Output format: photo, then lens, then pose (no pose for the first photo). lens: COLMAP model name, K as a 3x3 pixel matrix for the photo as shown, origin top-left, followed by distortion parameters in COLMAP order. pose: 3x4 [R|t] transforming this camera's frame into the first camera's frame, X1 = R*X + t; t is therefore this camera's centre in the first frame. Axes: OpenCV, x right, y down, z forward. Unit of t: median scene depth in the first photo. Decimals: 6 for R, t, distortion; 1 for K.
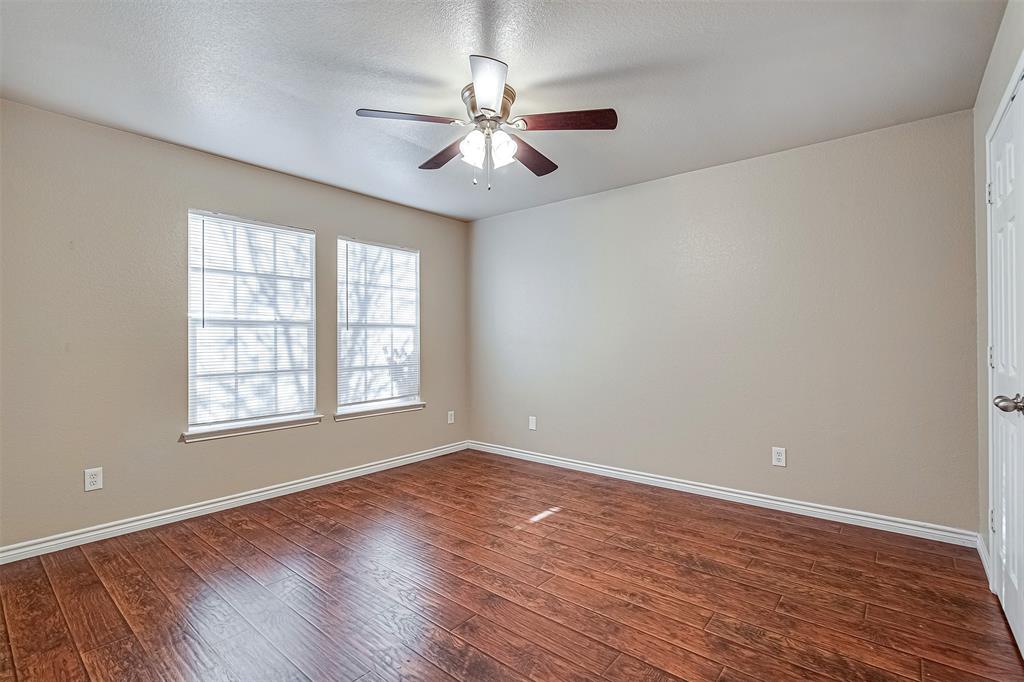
lens RADIAL K [[470.5, 0, 512.0], [0, 470.5, 341.0], [0, 0, 1]] dist [-0.010710, -0.000024]
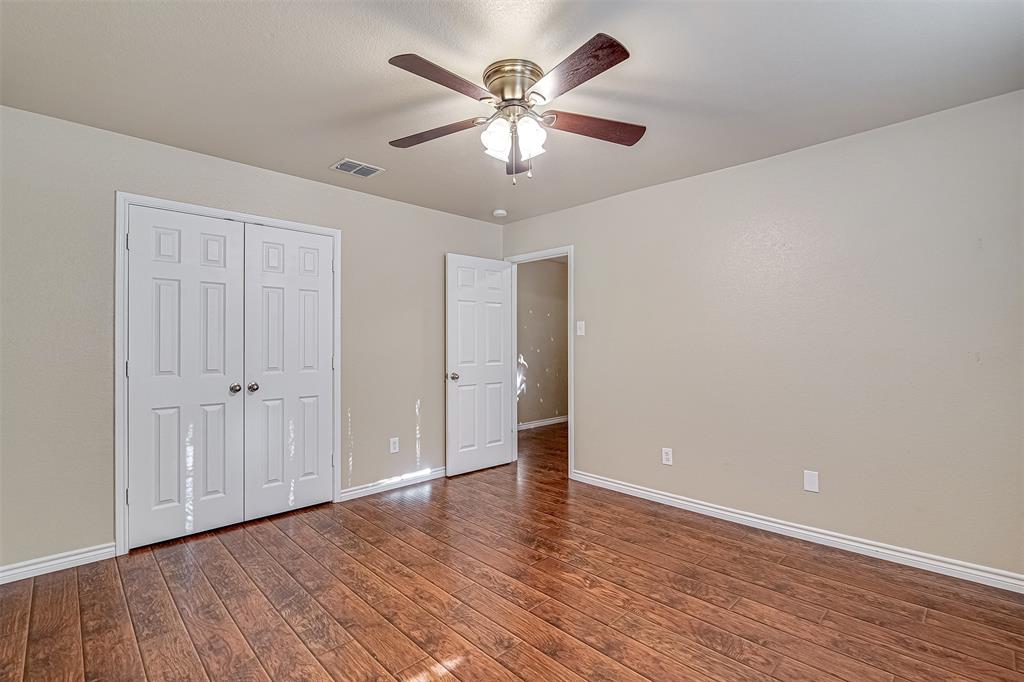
lens RADIAL K [[470.5, 0, 512.0], [0, 470.5, 341.0], [0, 0, 1]] dist [-0.010710, -0.000024]
pose [[-0.994665, 0.008053, 0.102841, -0.140631], [0.007418, 0.999951, -0.006549, -0.023685], [-0.102889, -0.005751, -0.994676, 1.975767]]
